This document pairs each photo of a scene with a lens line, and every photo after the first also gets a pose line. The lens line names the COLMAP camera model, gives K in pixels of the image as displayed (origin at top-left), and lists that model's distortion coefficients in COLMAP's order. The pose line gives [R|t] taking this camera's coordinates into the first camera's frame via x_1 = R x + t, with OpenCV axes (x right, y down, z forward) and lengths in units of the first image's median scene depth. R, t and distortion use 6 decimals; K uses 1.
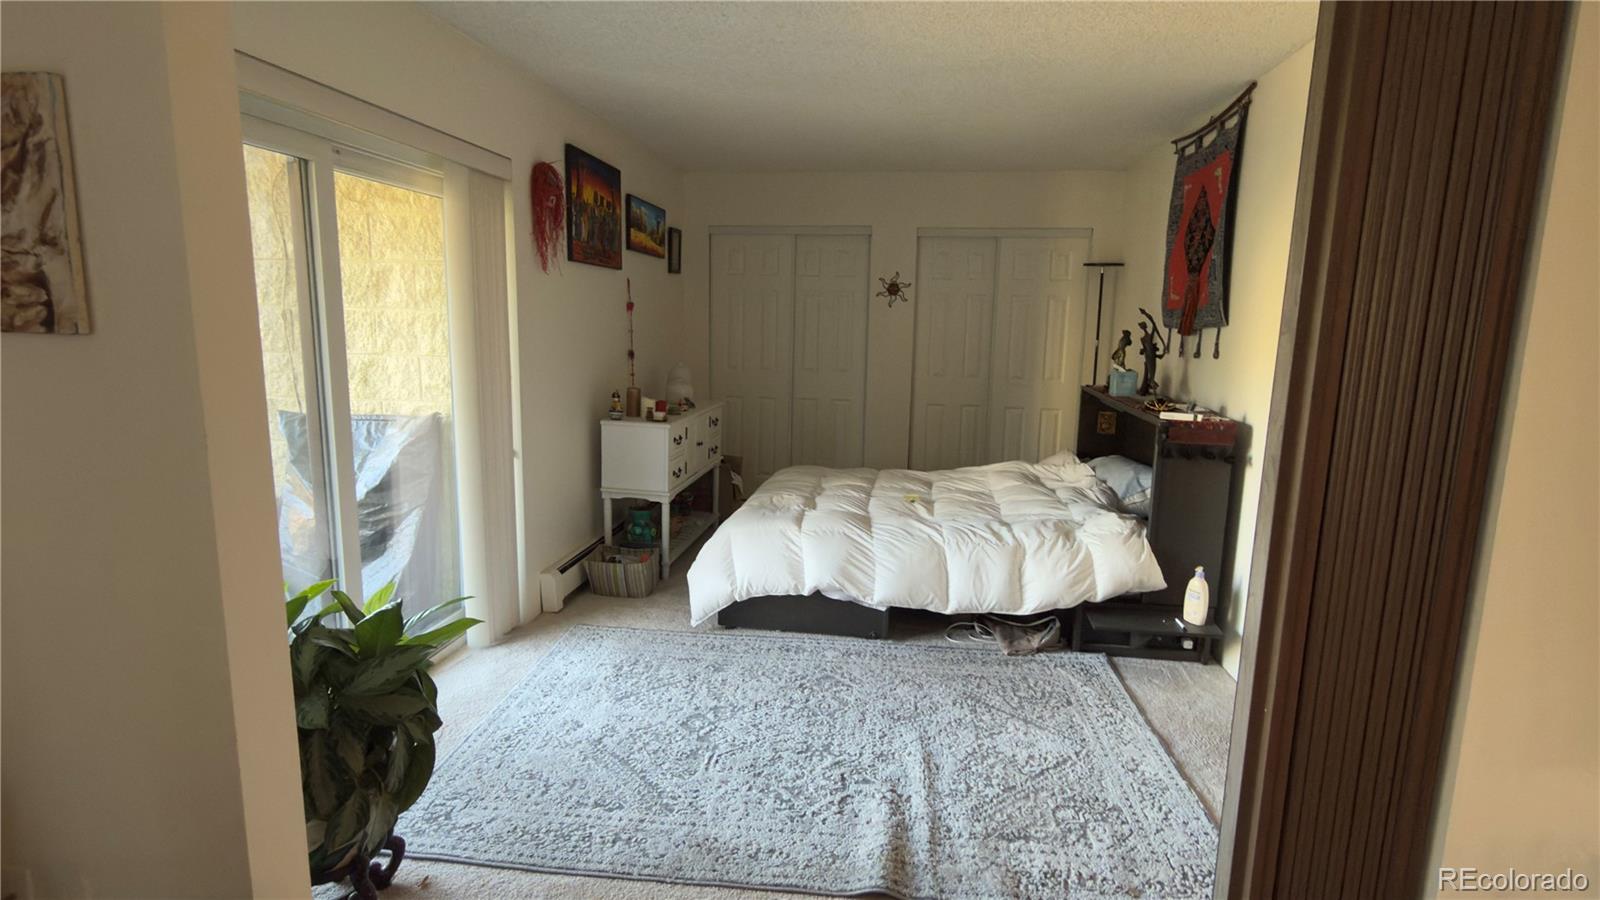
lens RADIAL K [[810.2, 0, 797.2], [0, 810.2, 449.6], [0, 0, 1]] dist [-0.000213, -0.000986]
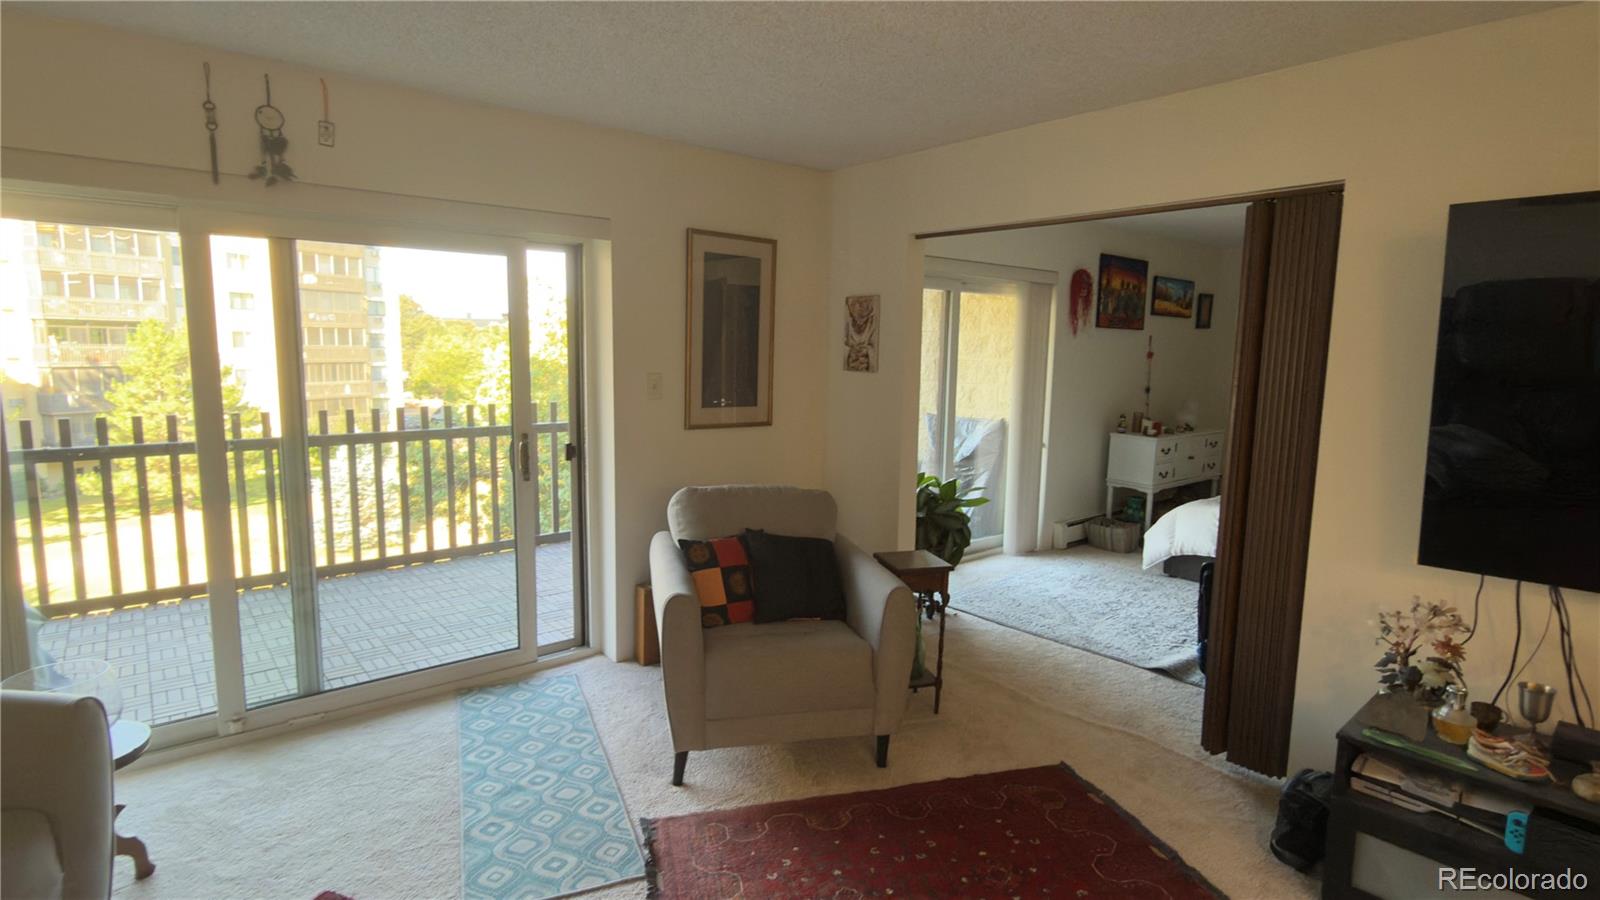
lens RADIAL K [[810.2, 0, 800.5], [0, 810.2, 452.9], [0, 0, 1]] dist [-0.000213, -0.000986]
pose [[0.742803, 0.082211, -0.664443, 0.379472], [-0.110713, 0.993852, -0.000802, 0.075446], [0.660292, 0.074158, 0.747339, -0.559572]]
